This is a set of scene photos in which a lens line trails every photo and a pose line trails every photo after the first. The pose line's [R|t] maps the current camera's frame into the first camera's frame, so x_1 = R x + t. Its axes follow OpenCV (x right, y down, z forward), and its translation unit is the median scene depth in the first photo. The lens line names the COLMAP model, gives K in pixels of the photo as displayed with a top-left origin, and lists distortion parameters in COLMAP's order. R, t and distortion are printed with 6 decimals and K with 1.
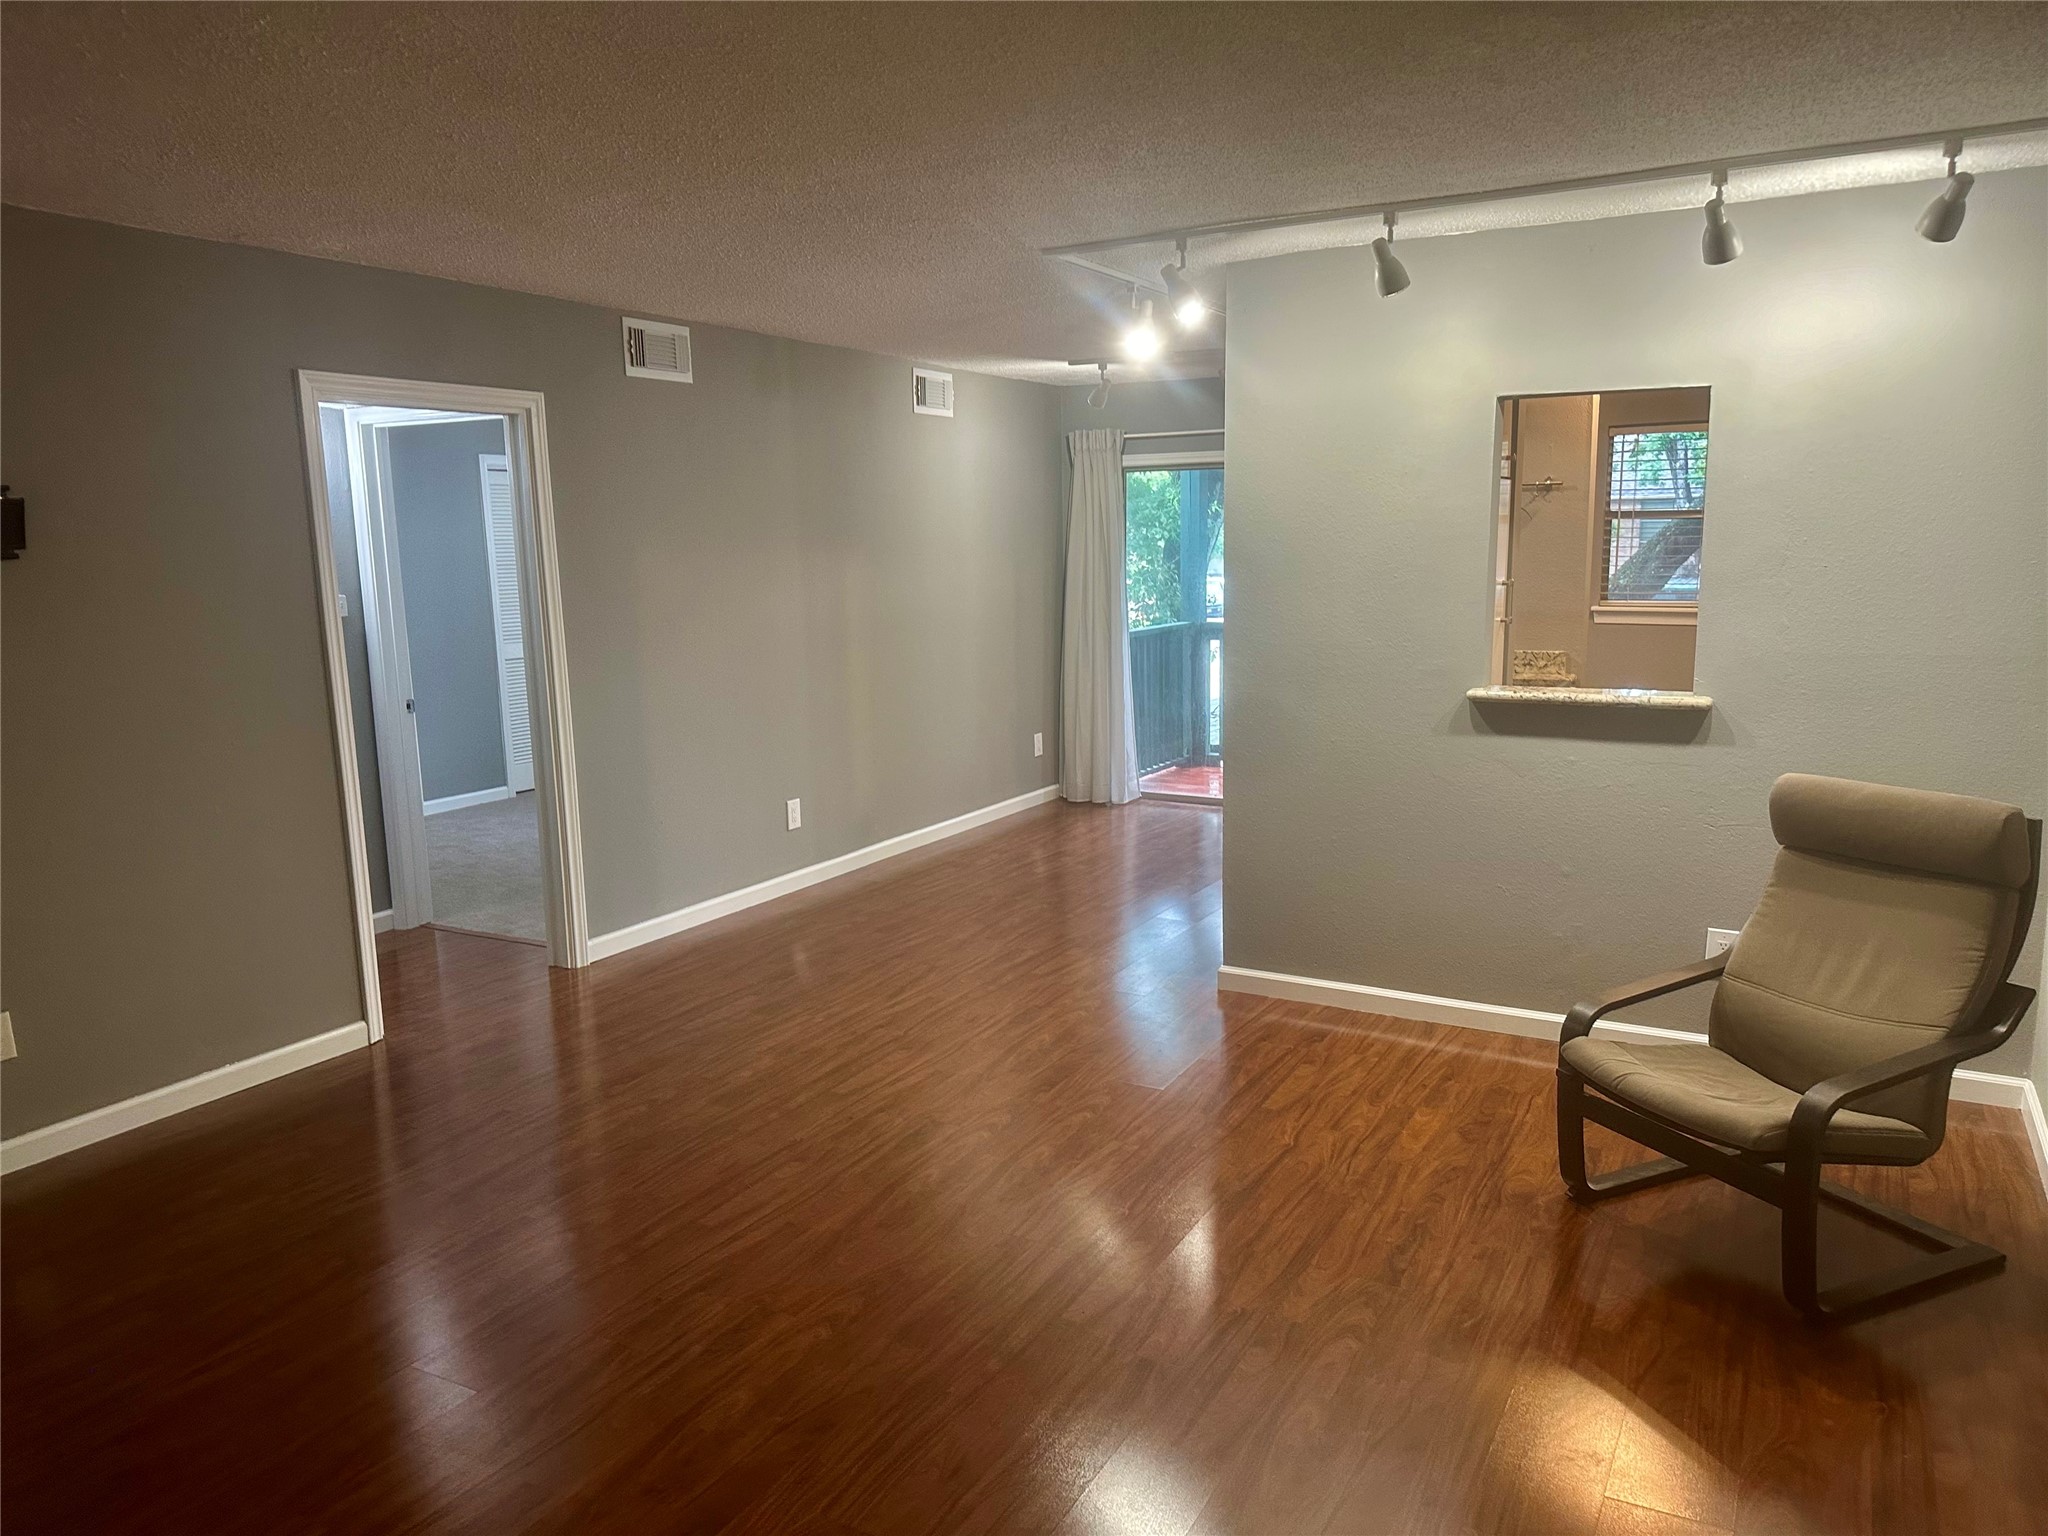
lens RADIAL K [[1422.8, 0, 1022.1], [0, 1422.8, 776.9], [0, 0, 1]] dist [0.109582, -0.160588]
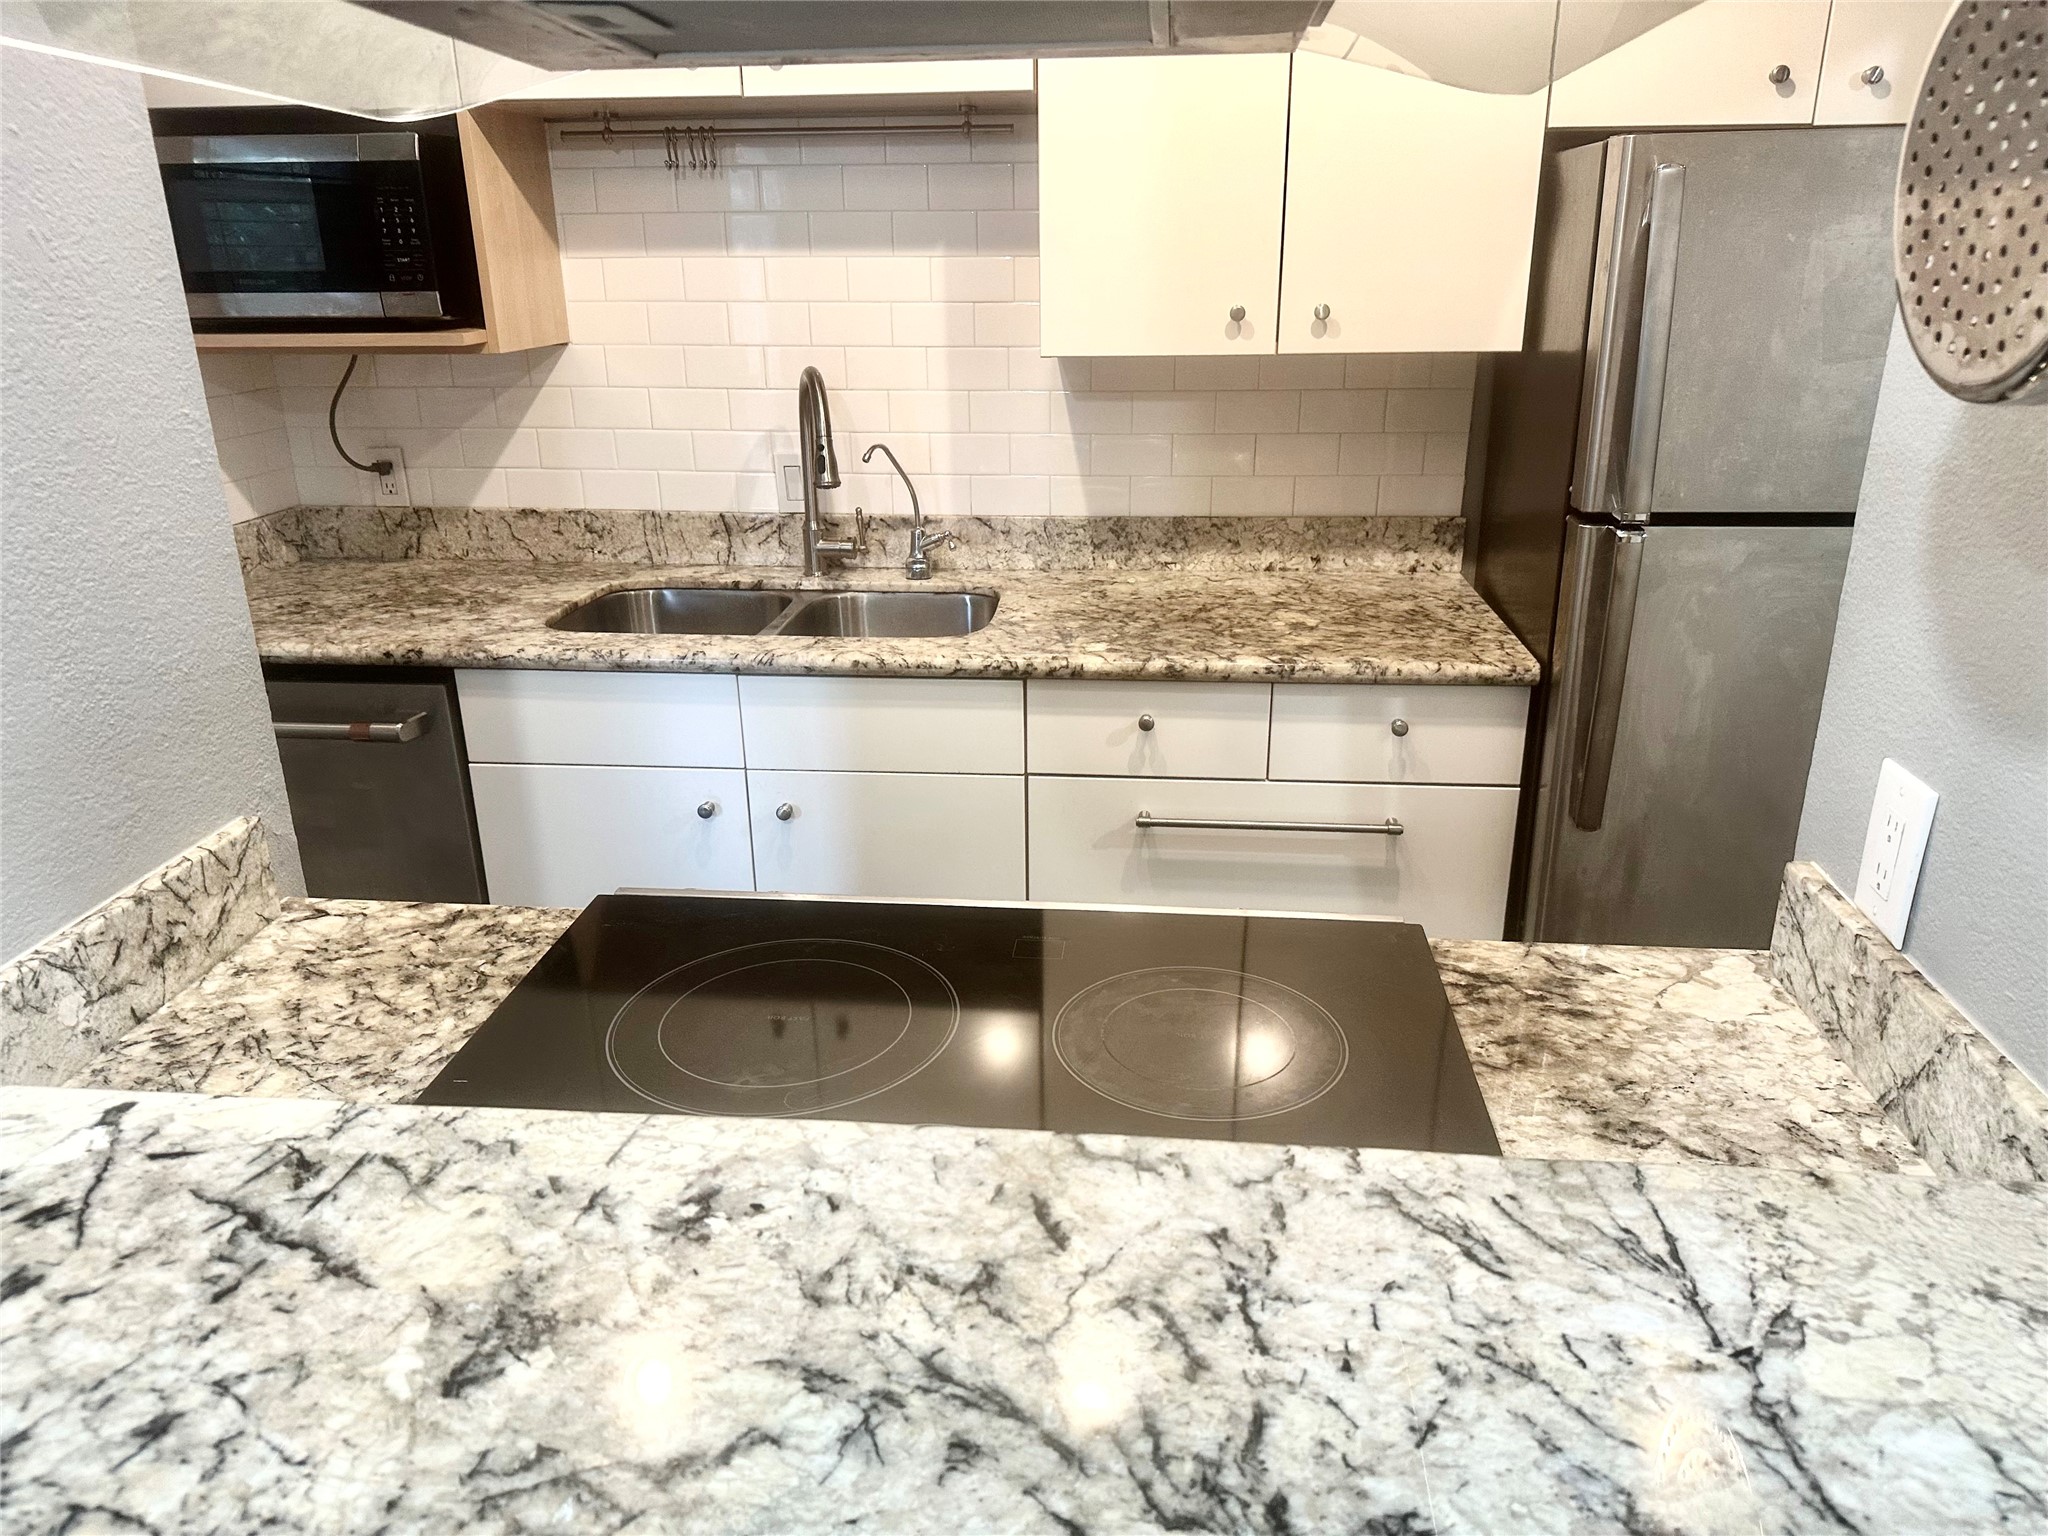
lens RADIAL K [[1428.6, 0, 1021.1], [0, 1428.6, 800.3], [0, 0, 1]] dist [0.053812, -0.082782]
pose [[-0.406669, -0.312759, 0.858372, 0.141780], [0.166388, 0.898503, 0.406211, -0.143036], [-0.898296, 0.308016, -0.313354, 0.889591]]
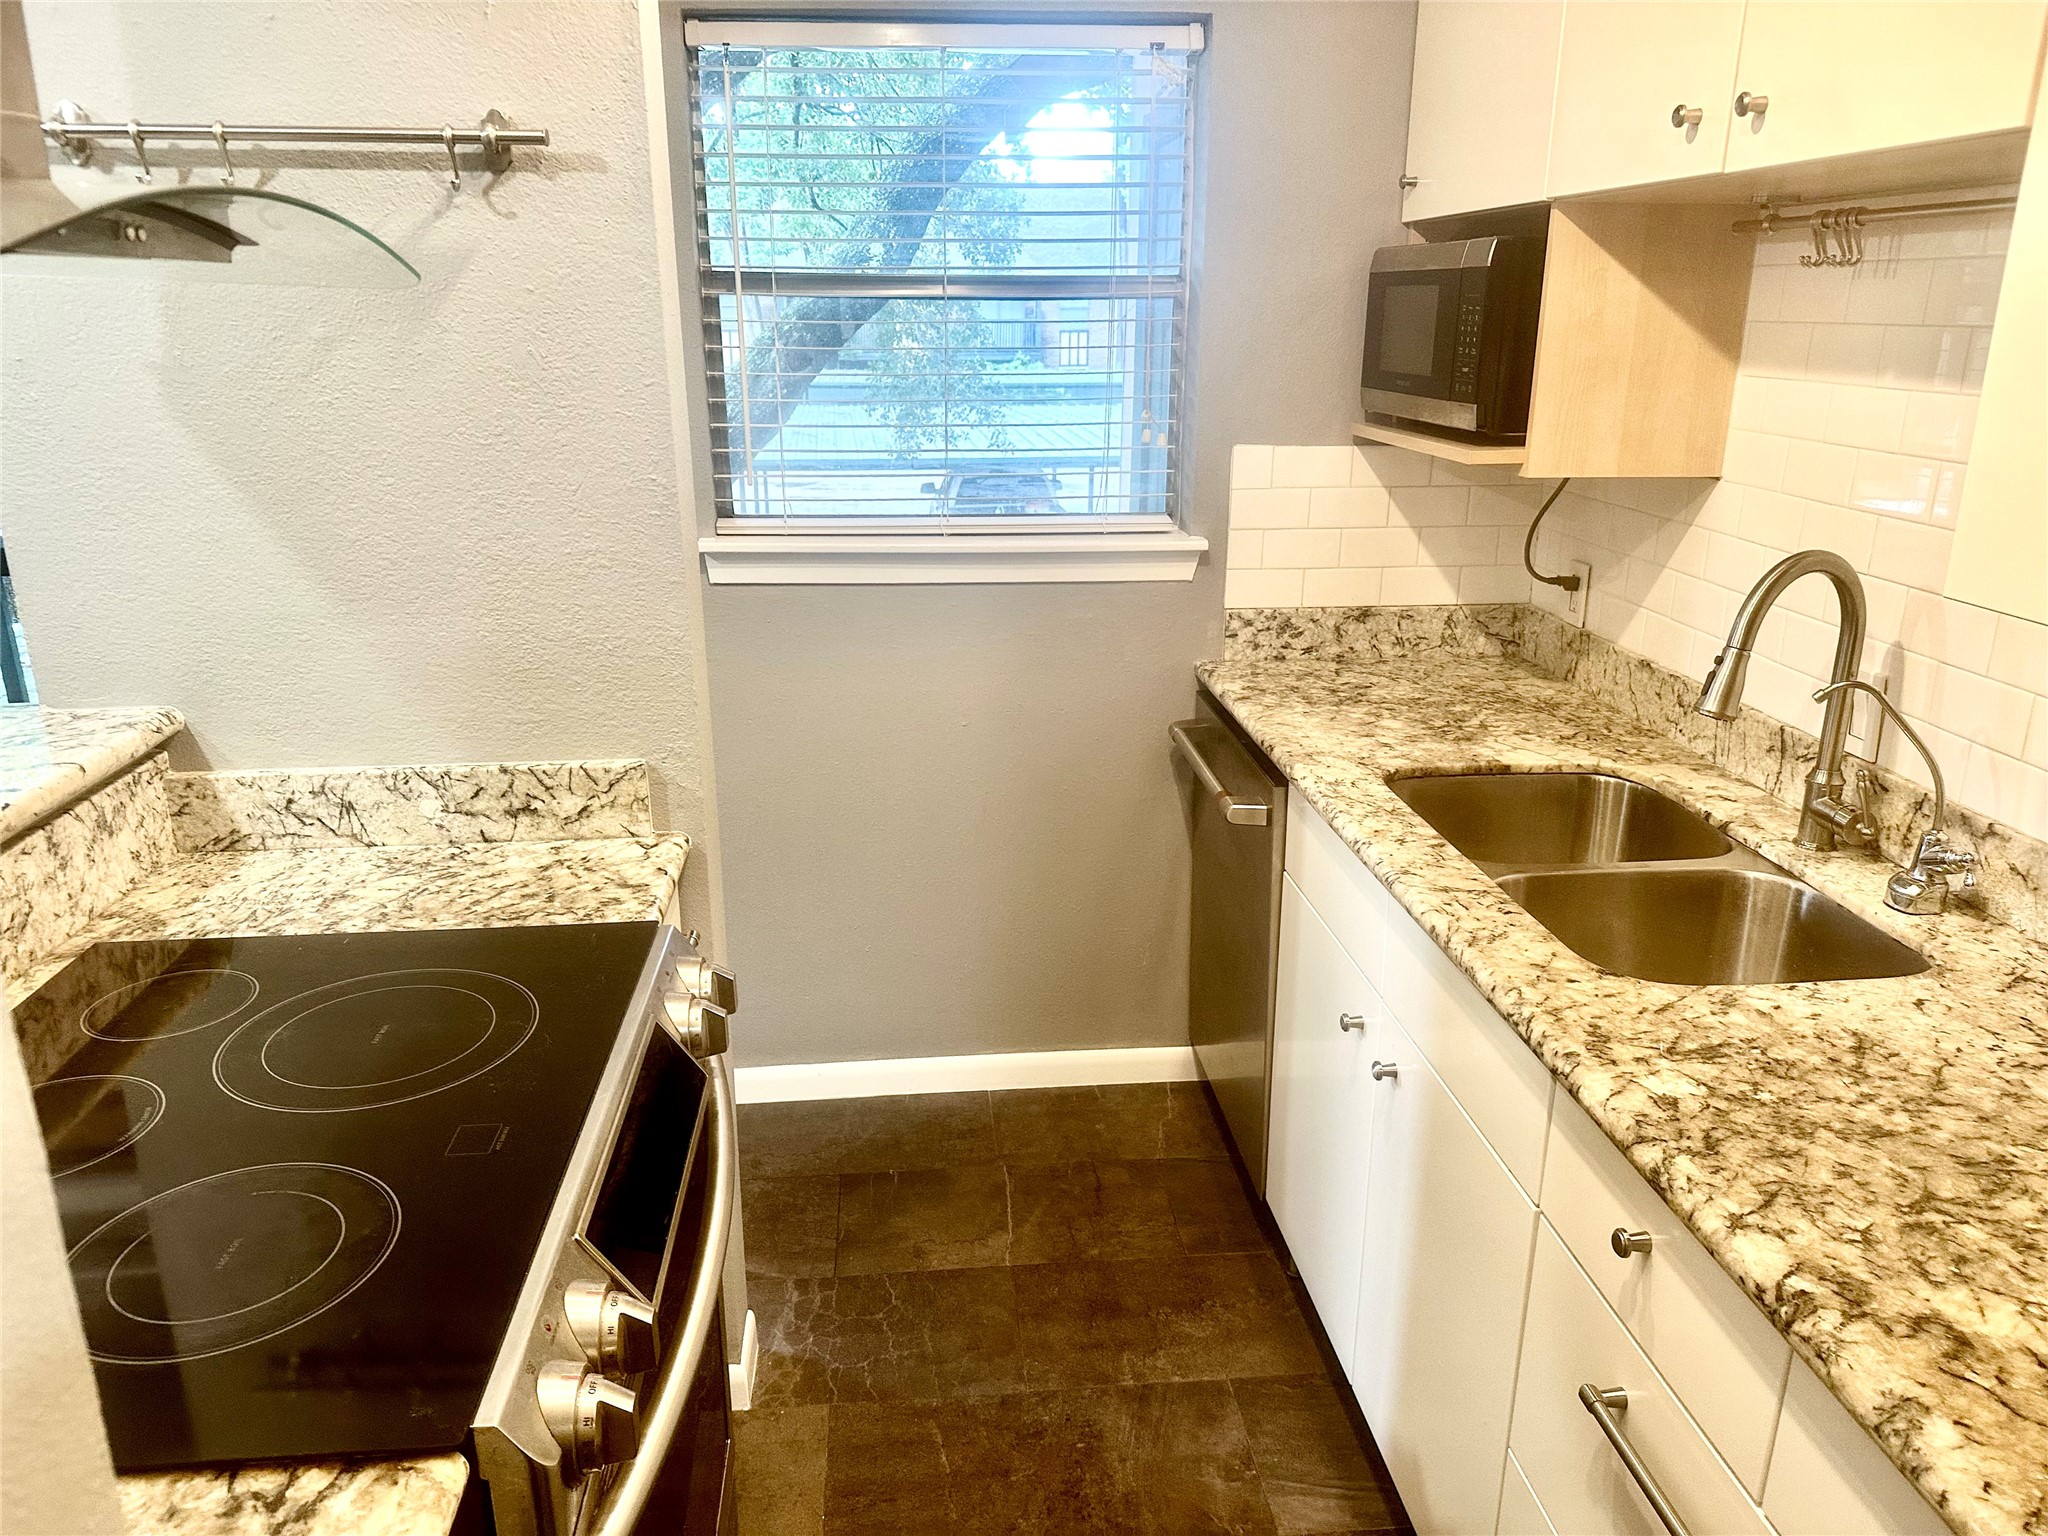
lens RADIAL K [[1422.8, 0, 1022.1], [0, 1422.8, 776.9], [0, 0, 1]] dist [0.109582, -0.160588]
pose [[0.820195, -0.158050, 0.549819, 0.258275], [0.077429, 0.982905, 0.167038, -0.116539], [-0.566821, -0.094432, 0.818411, 0.663459]]
